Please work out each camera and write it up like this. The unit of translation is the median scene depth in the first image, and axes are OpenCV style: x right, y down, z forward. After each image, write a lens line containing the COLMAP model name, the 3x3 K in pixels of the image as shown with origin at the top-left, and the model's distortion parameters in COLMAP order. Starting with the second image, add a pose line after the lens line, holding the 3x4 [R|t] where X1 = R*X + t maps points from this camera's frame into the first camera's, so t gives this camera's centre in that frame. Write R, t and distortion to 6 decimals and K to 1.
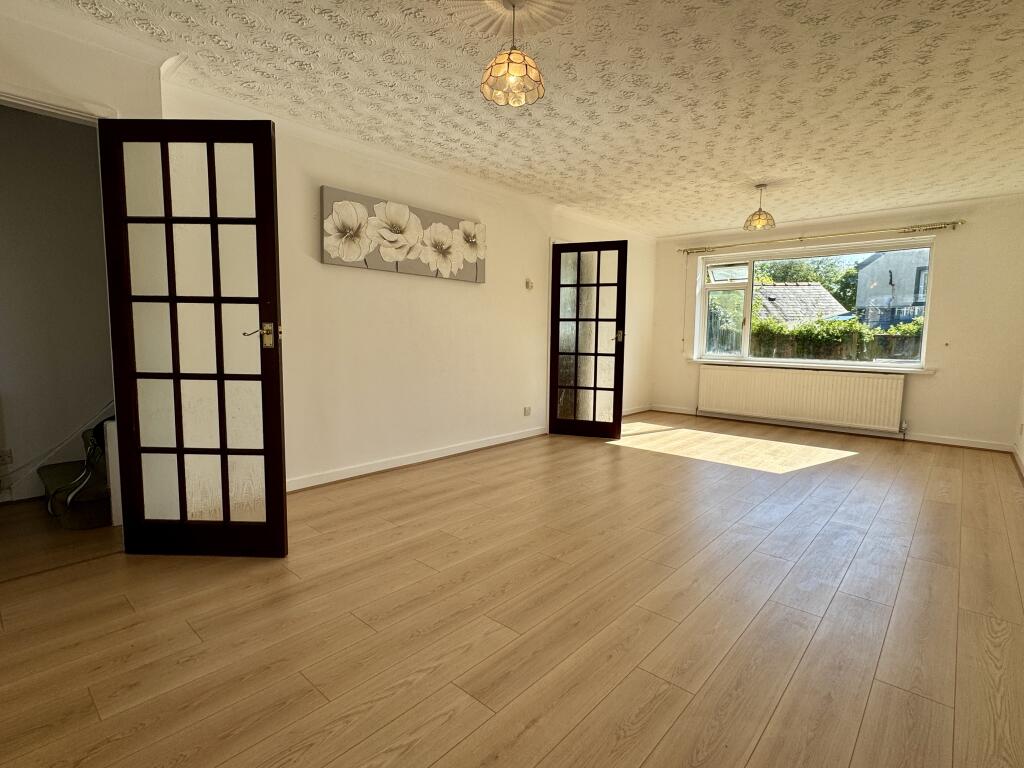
lens RADIAL K [[509.2, 0, 511.0], [0, 509.2, 384.0], [0, 0, 1]] dist [-0.002876, 0.000704]
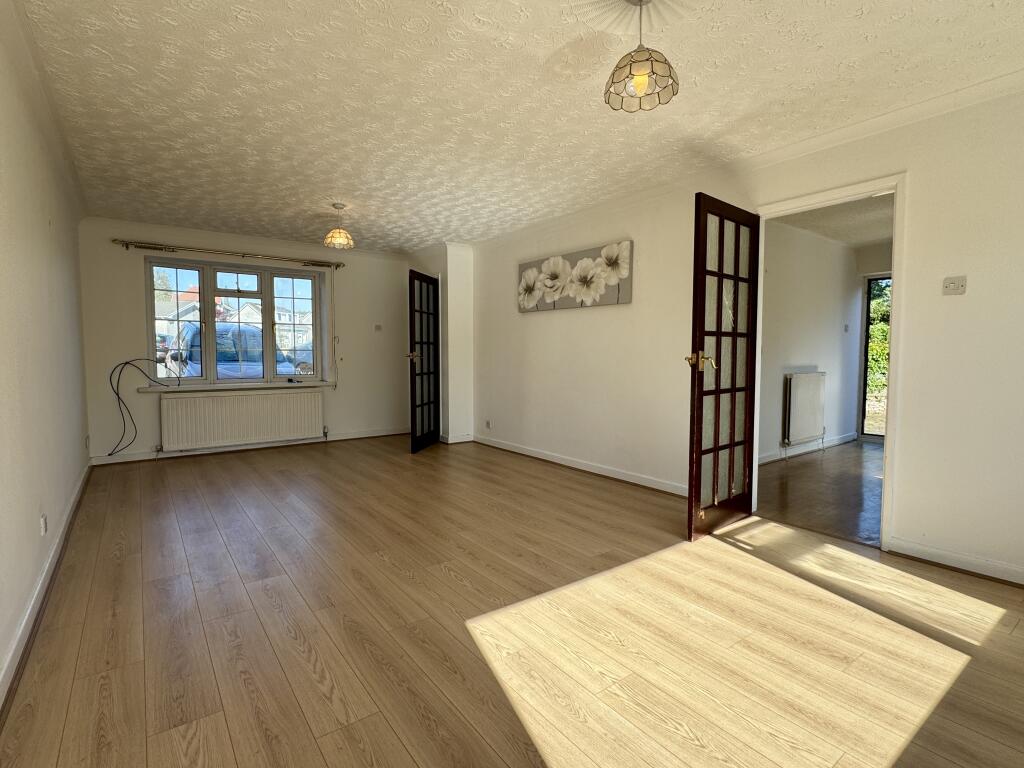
lens RADIAL K [[509.2, 0, 511.0], [0, 509.2, 384.0], [0, 0, 1]] dist [-0.002876, 0.000704]
pose [[-0.204686, 0.045943, -0.977749, 1.025564], [-0.100967, 0.992578, 0.067777, -0.104719], [0.973606, 0.112593, -0.198529, 1.125153]]
